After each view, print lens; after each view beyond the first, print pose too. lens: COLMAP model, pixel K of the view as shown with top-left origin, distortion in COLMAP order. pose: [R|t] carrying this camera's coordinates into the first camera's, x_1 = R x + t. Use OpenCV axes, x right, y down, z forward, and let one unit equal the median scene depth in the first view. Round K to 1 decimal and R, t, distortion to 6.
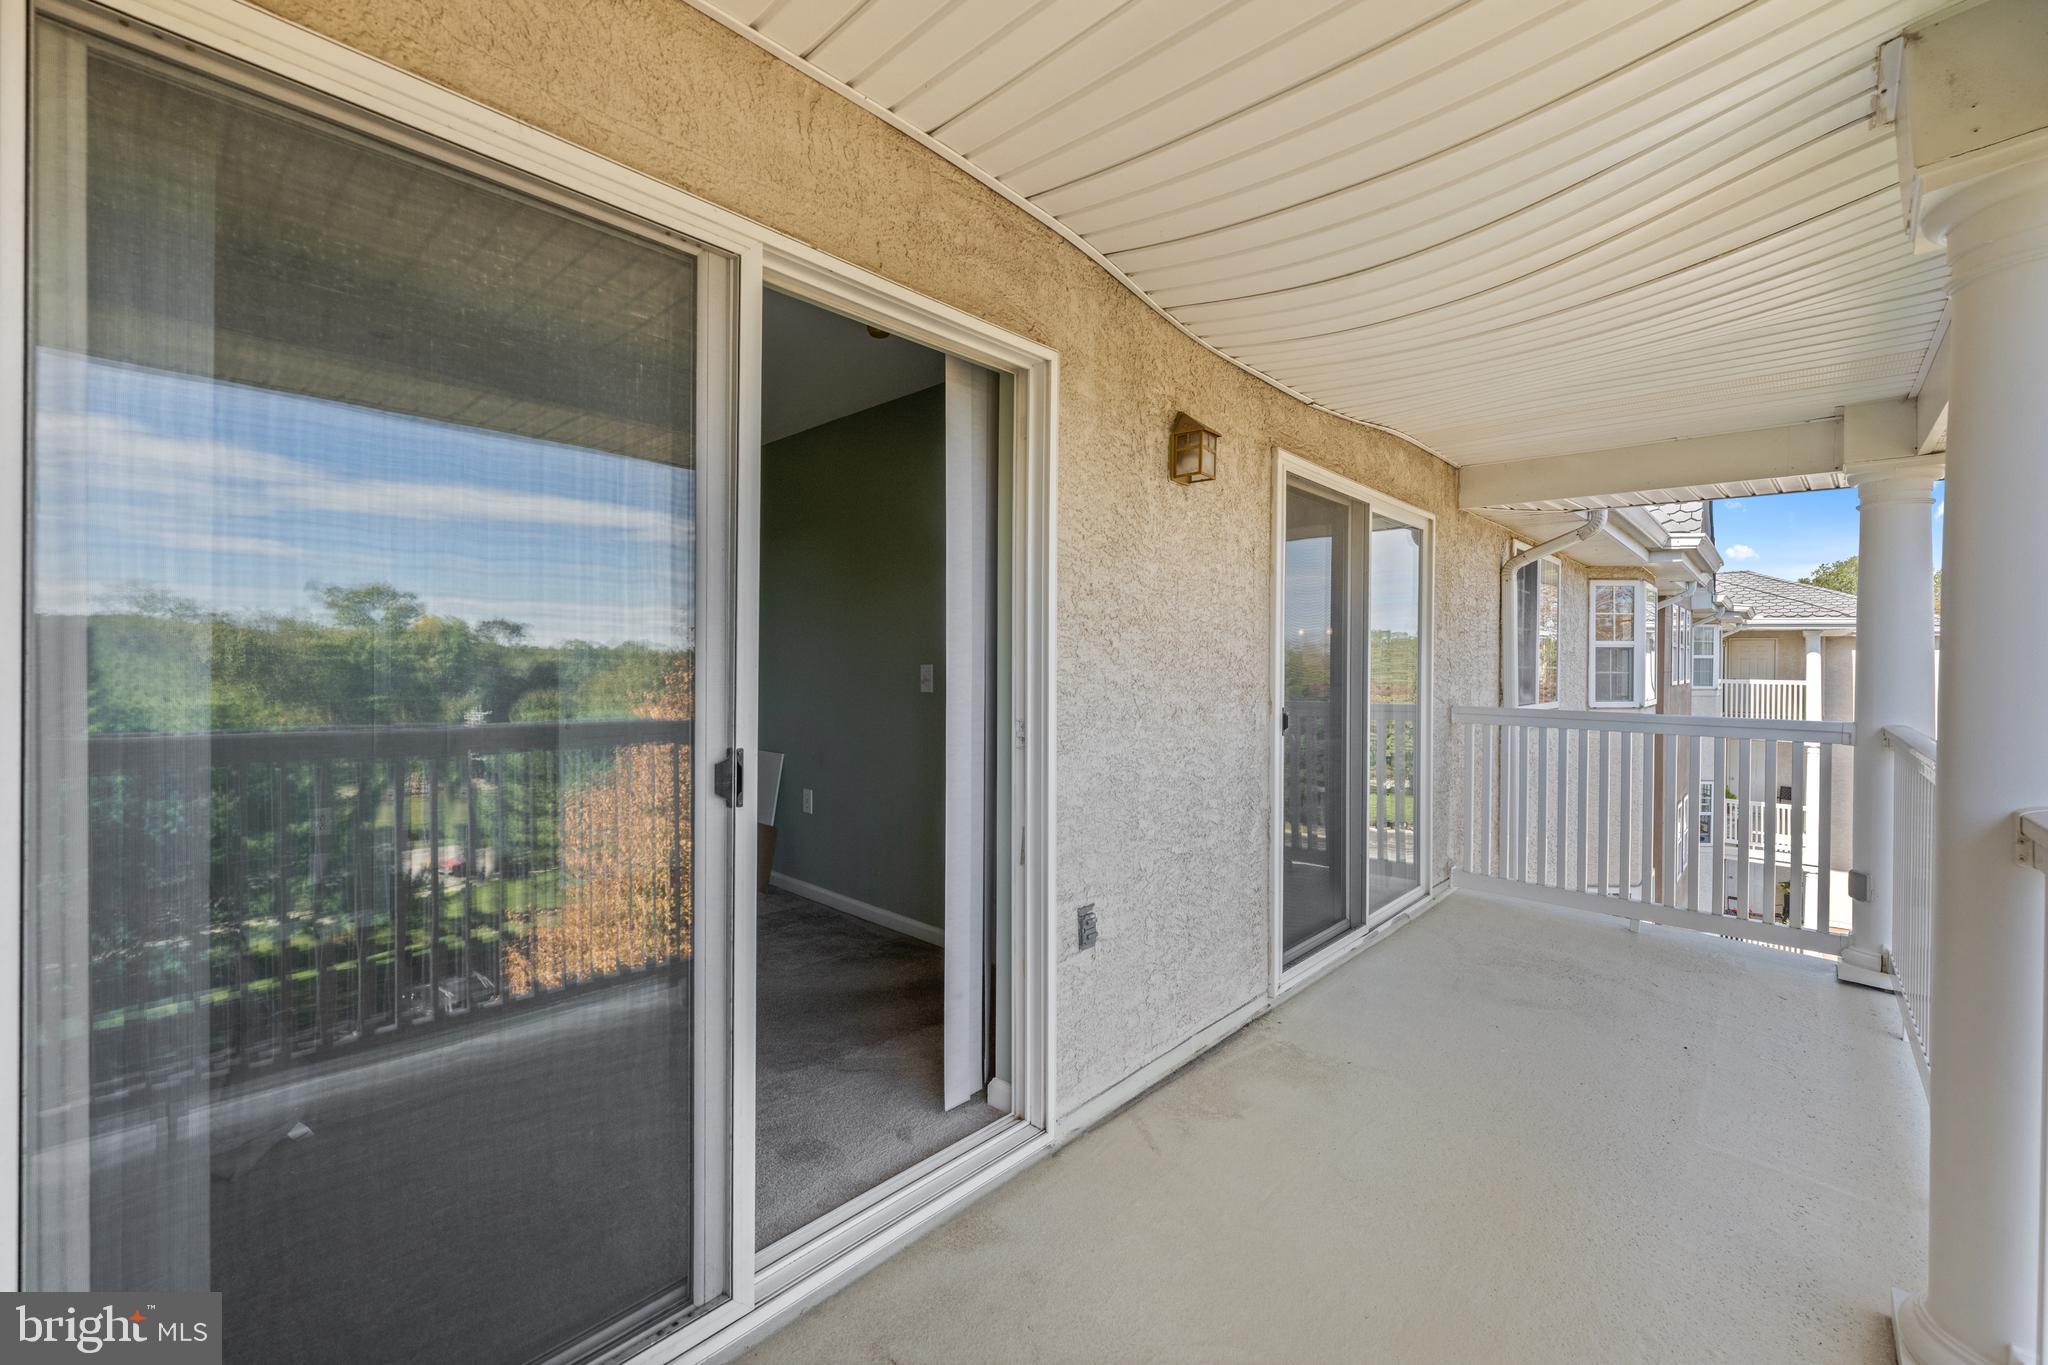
lens RADIAL K [[820.3, 0, 1015.1], [0, 820.3, 666.2], [0, 0, 1]] dist [-0.000147, -0.000228]
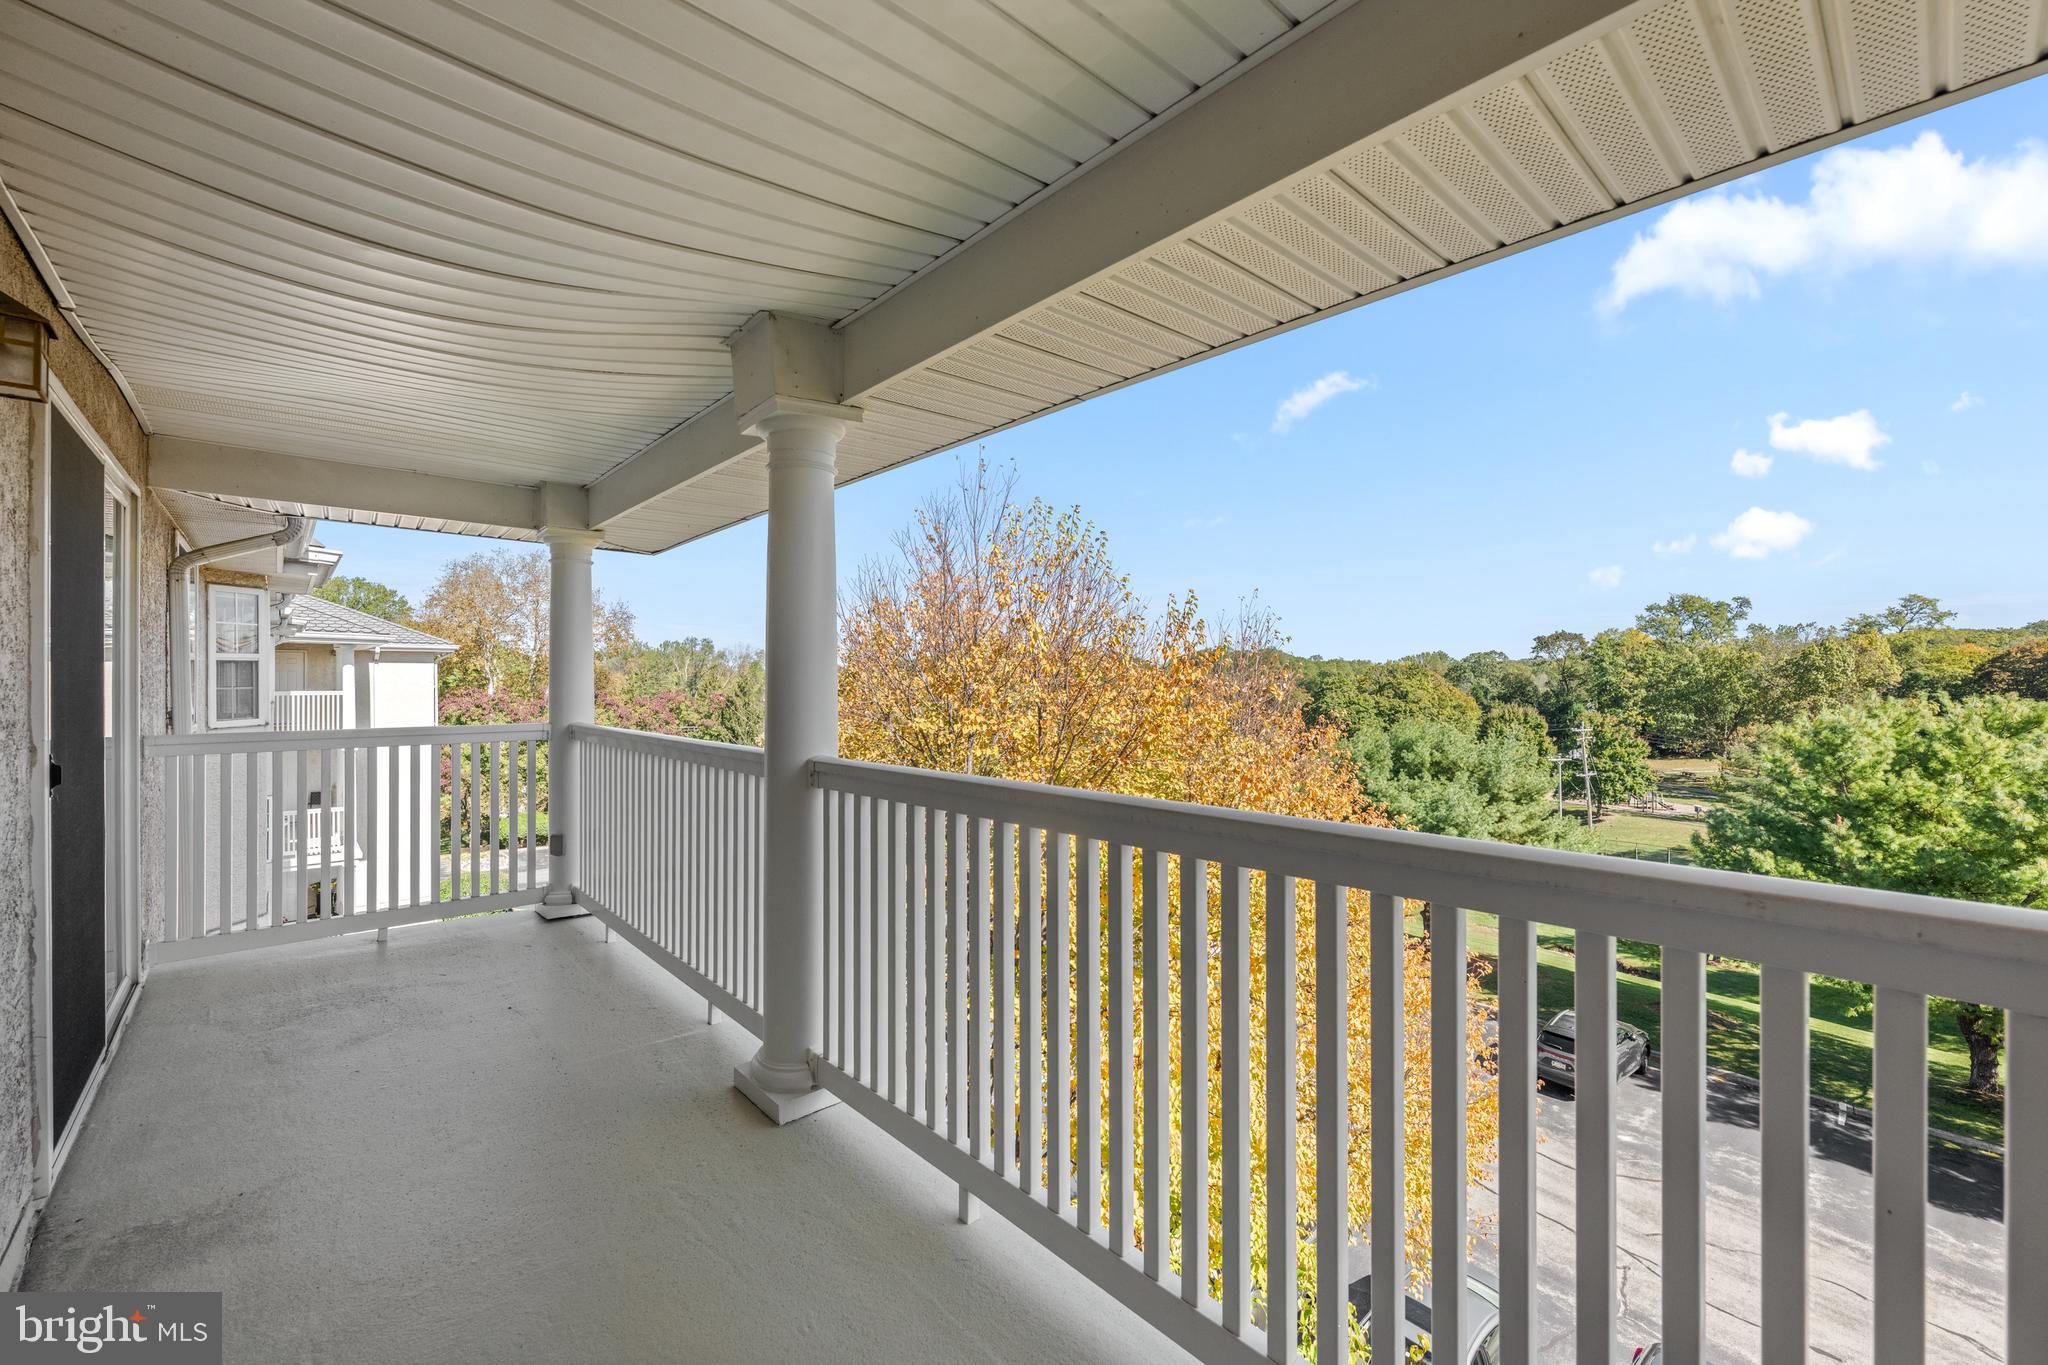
lens RADIAL K [[820.3, 0, 1012.1], [0, 820.3, 677.8], [0, 0, 1]] dist [-0.000147, -0.000228]
pose [[0.093664, -0.010048, 0.995553, -0.095053], [0.009587, 0.999912, 0.009190, -0.003887], [-0.995558, 0.008683, 0.093752, 0.058100]]
